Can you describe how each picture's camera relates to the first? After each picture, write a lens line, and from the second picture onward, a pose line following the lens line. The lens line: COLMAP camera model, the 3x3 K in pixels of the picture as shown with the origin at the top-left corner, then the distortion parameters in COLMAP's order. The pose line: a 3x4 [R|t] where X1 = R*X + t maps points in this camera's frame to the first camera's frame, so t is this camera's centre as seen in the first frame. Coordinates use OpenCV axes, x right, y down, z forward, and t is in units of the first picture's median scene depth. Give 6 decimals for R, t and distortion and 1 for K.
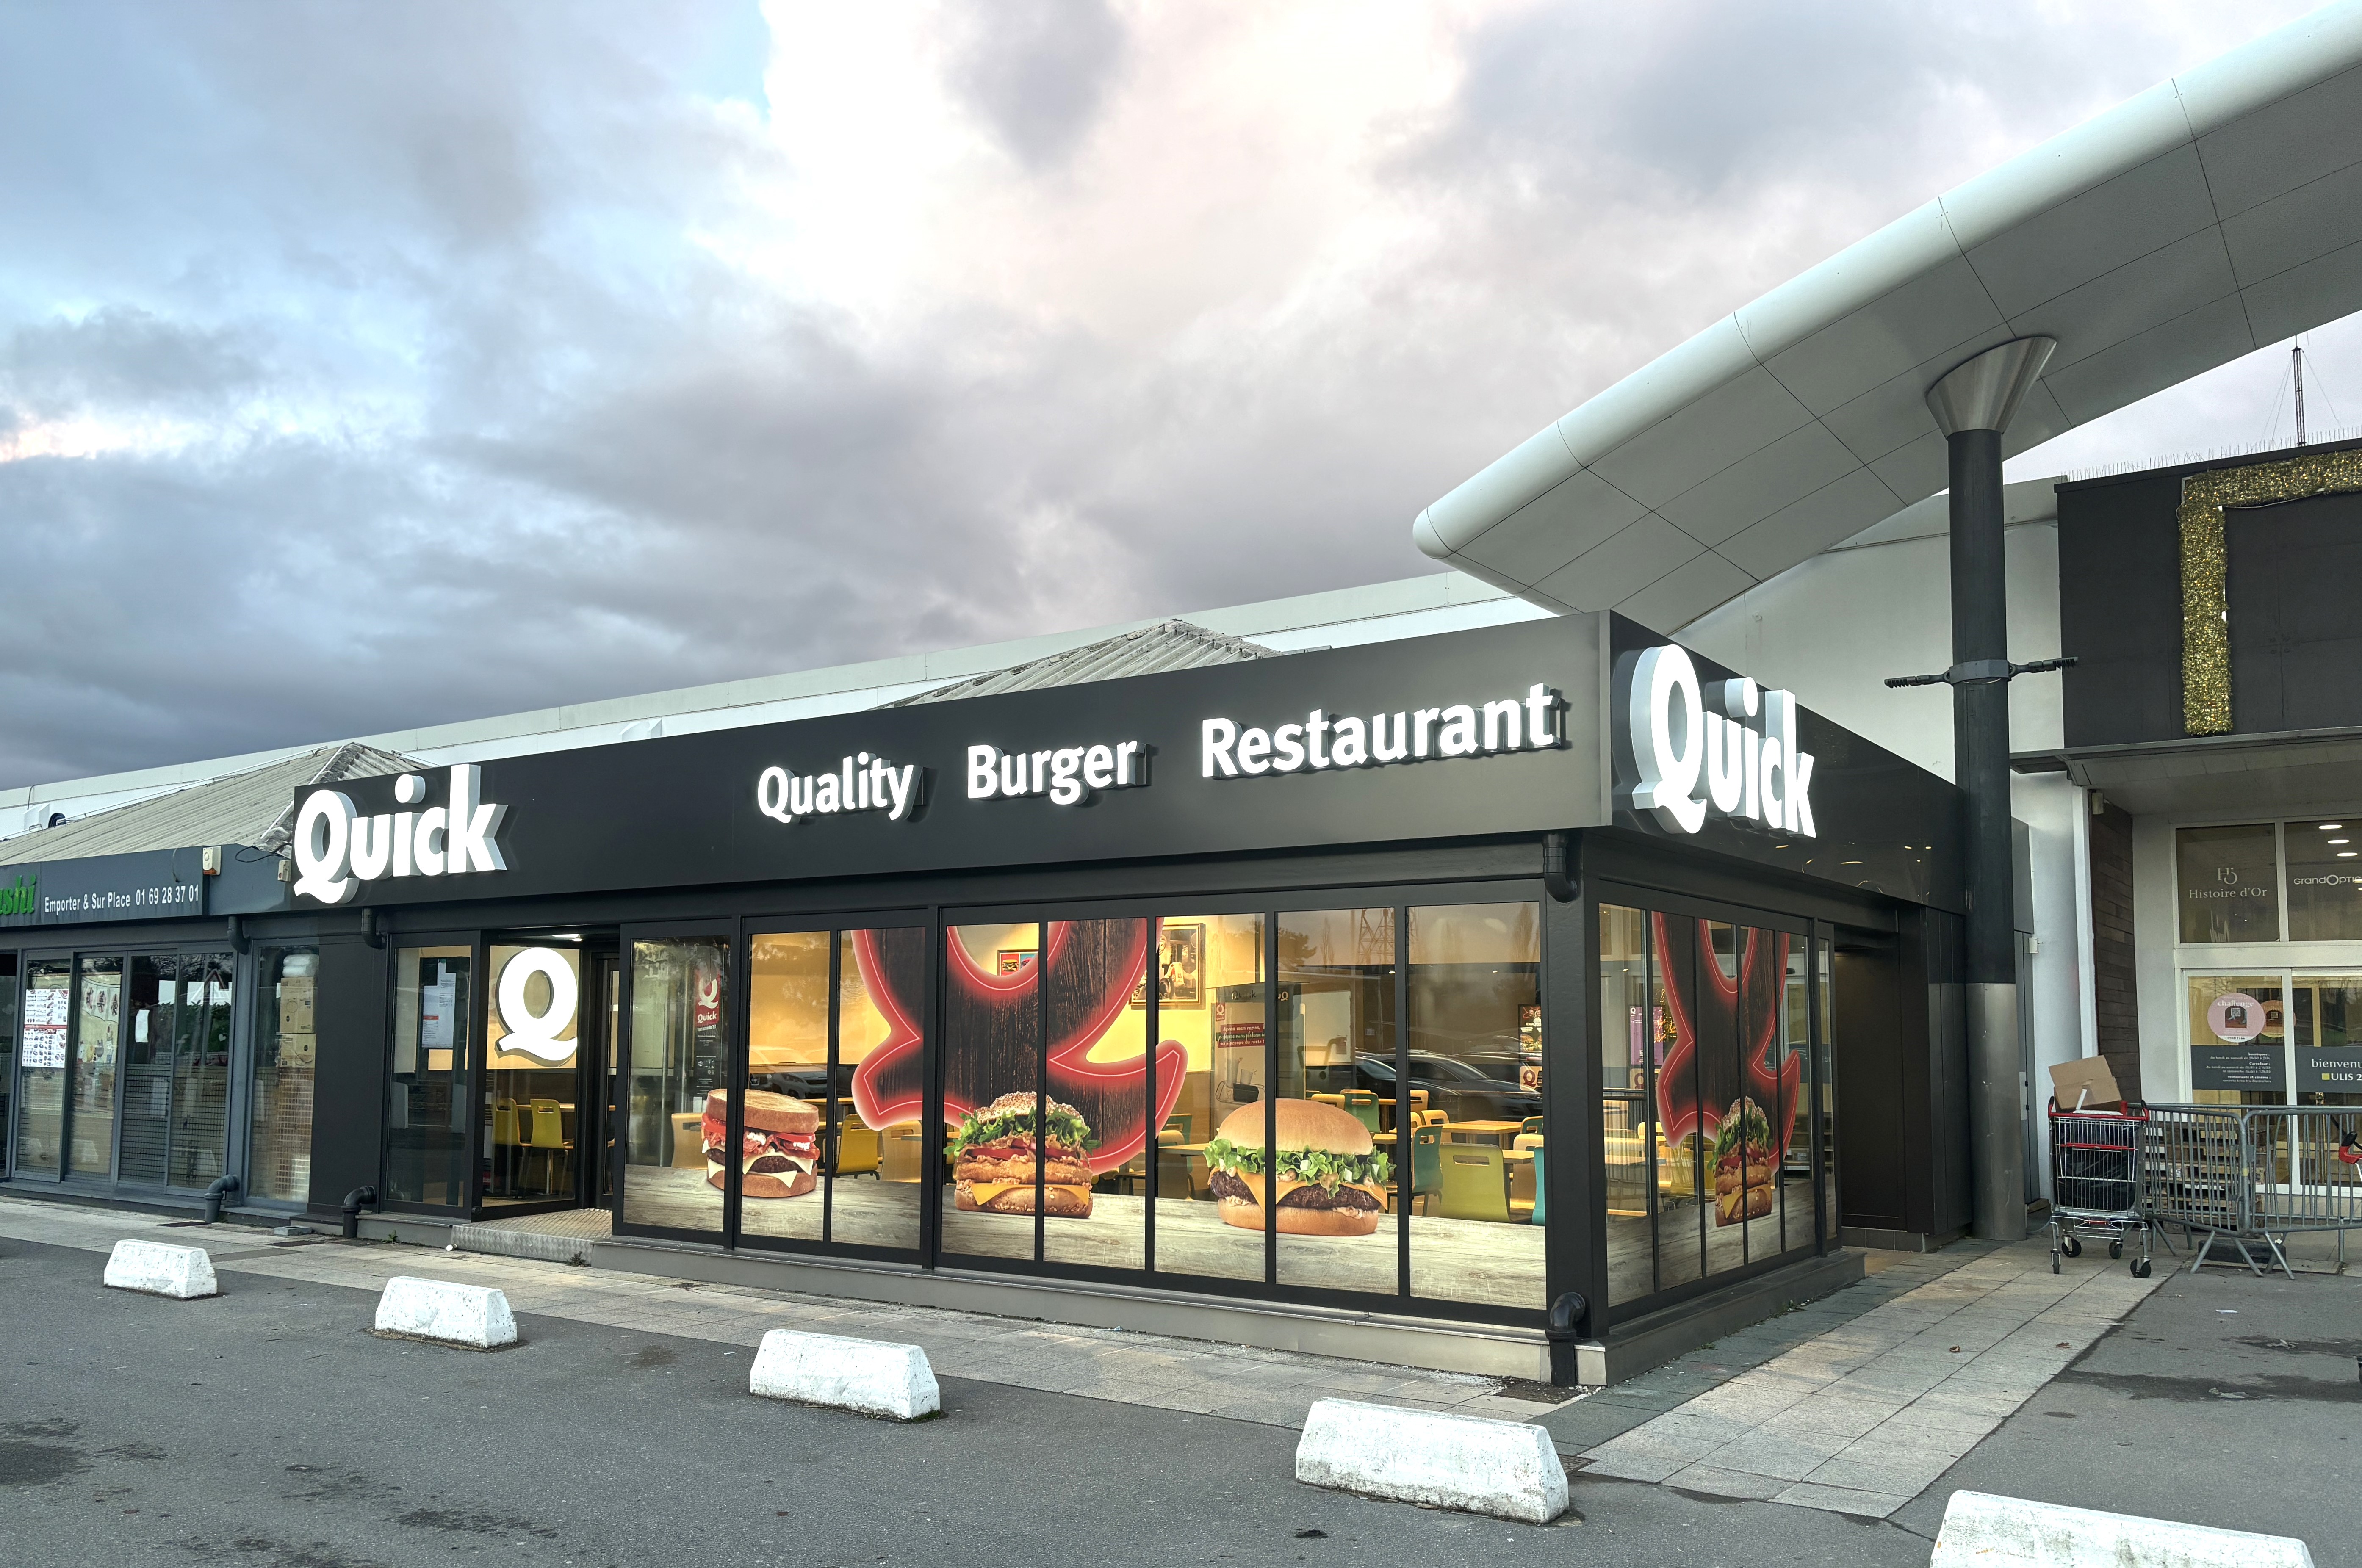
lens RADIAL K [[1854.1, 0, 1326.5], [0, 1854.1, 853.6], [0, 0, 1]] dist [0.064347, -0.058511]
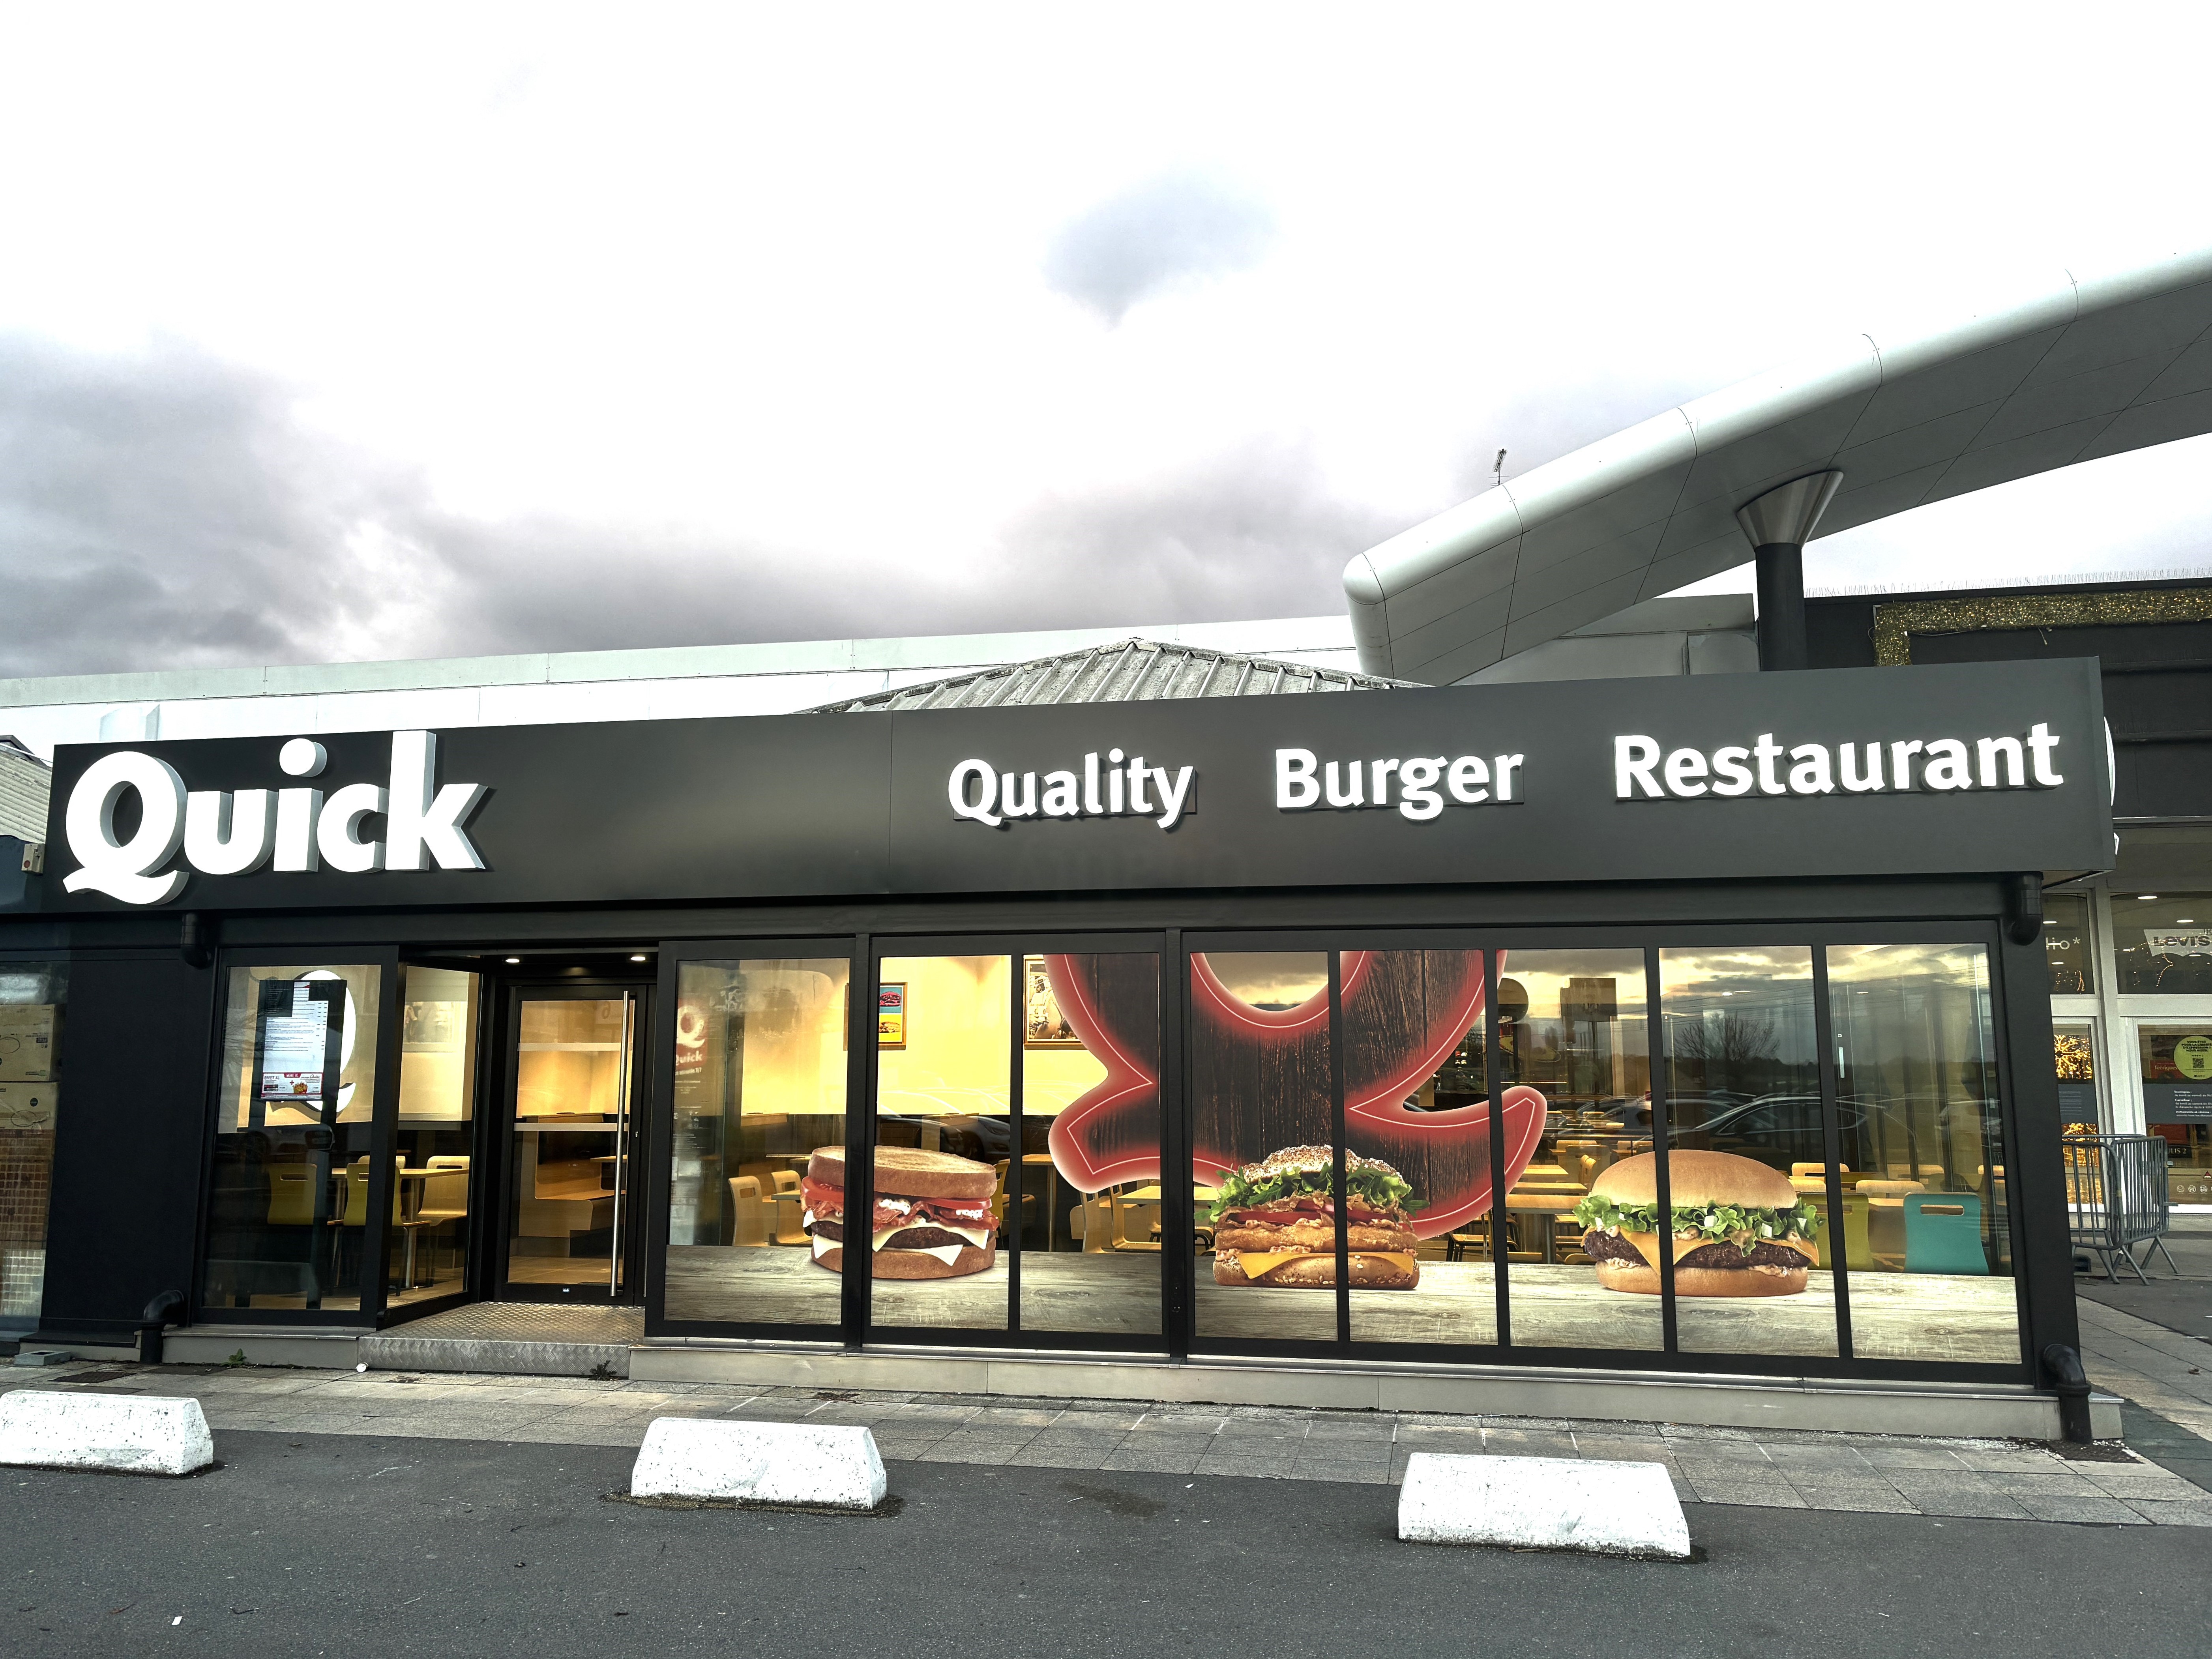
lens RADIAL K [[1662.0, 0, 1099.8], [0, 1662.0, 819.9], [0, 0, 1]] dist [0.027185, -0.006540]
pose [[0.918664, 0.055945, 0.391059, -0.573371], [-0.034352, 0.997485, -0.062001, 0.027214], [-0.393544, 0.043524, 0.918275, 0.313468]]
